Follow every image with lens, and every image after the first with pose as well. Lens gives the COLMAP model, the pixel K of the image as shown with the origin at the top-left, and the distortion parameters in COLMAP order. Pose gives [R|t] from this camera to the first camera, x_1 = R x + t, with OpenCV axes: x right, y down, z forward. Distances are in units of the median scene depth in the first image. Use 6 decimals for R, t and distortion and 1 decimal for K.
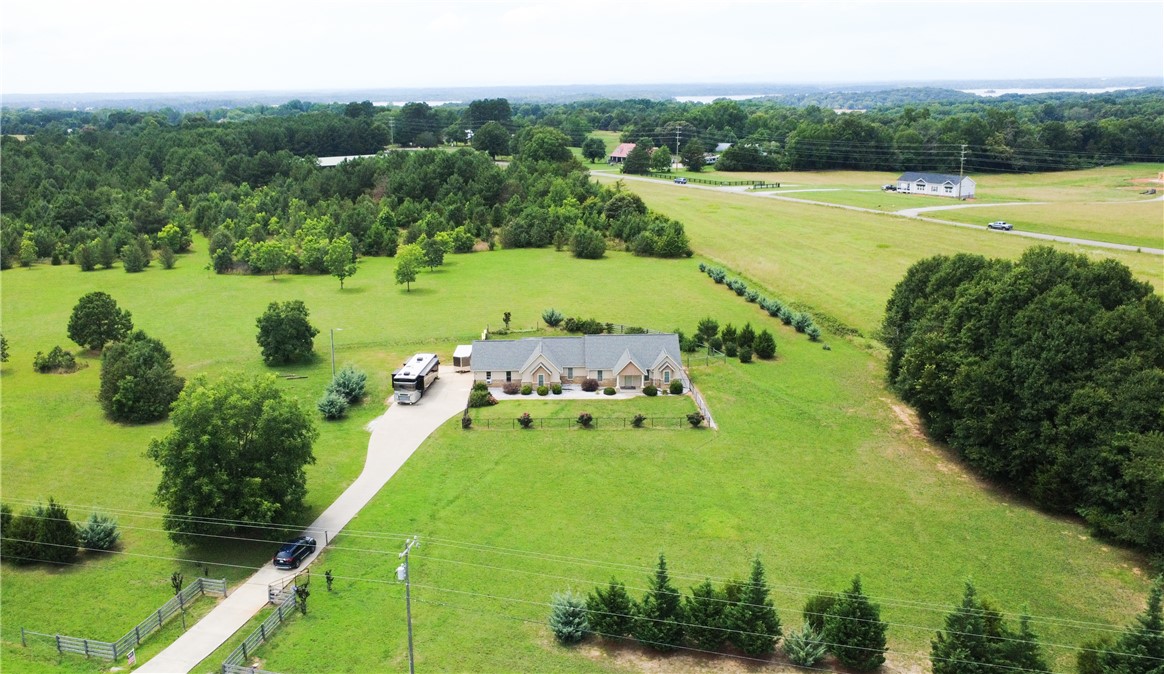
lens RADIAL K [[994.0, 0, 540.1], [0, 994.0, 334.3], [0, 0, 1]] dist [-0.001196, 0.001471]
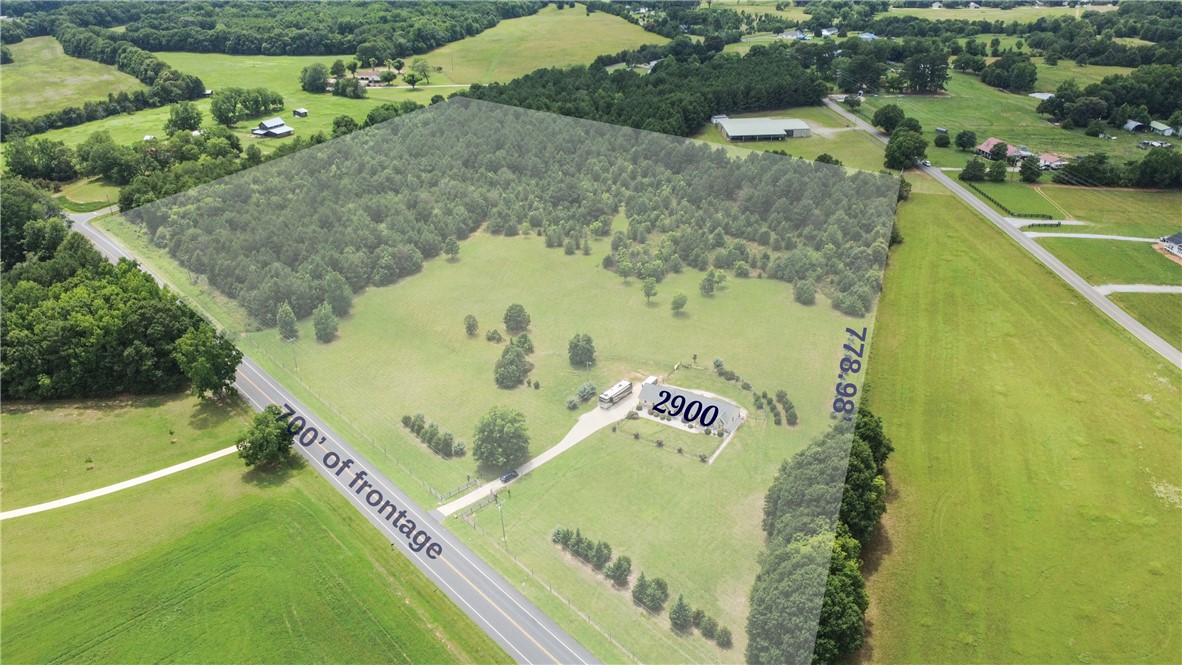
lens RADIAL K [[864.1, 0, 591.0], [0, 864.1, 332.5], [0, 0, 1]] dist [-0.001011, 0.005103]
pose [[0.858635, 0.231547, -0.457309, 0.606744], [-0.124296, 0.959584, 0.252487, -0.509094], [0.497289, -0.159953, 0.852713, -0.576290]]
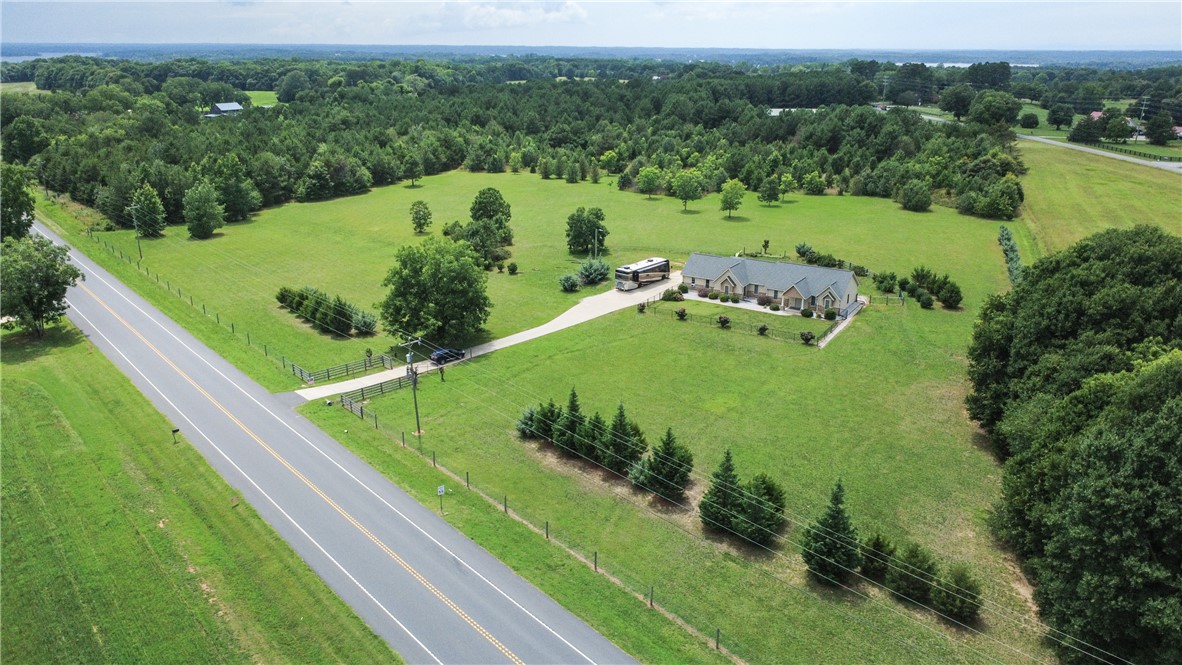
lens RADIAL K [[864.1, 0, 591.0], [0, 864.1, 332.5], [0, 0, 1]] dist [-0.001011, 0.005103]
pose [[0.852399, 0.184005, -0.489447, 0.354804], [-0.146039, 0.982566, 0.115054, -0.001411], [0.502084, -0.026593, 0.864410, -0.026126]]
